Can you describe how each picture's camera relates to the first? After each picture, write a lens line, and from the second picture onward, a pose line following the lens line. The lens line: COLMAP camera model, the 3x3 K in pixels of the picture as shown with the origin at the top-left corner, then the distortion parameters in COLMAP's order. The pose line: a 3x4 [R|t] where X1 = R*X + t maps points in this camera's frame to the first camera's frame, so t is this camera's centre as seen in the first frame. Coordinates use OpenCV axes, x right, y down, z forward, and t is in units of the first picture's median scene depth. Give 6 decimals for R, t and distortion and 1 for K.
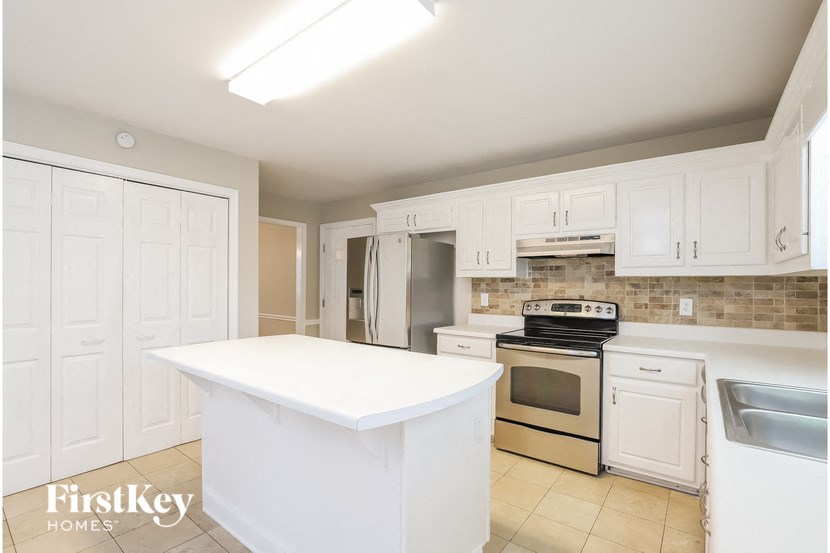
lens RADIAL K [[380.2, 0, 414.4], [0, 380.2, 280.4], [0, 0, 1]] dist [-0.001951, -0.000059]
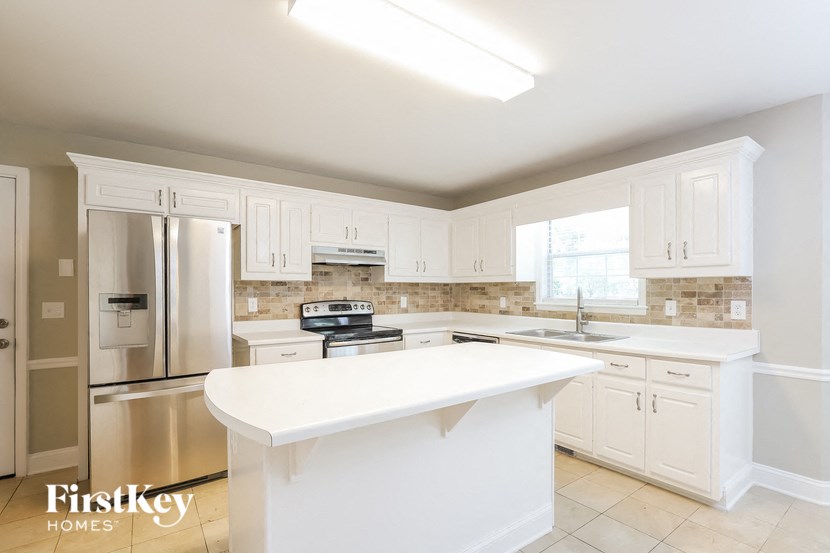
lens RADIAL K [[380.2, 0, 412.5], [0, 380.2, 284.4], [0, 0, 1]] dist [-0.001951, -0.000059]
pose [[0.311016, 0.006241, 0.950384, -0.688496], [-0.008547, 0.999956, -0.003770, 0.002399], [-0.950366, -0.006950, 0.311055, 0.433355]]
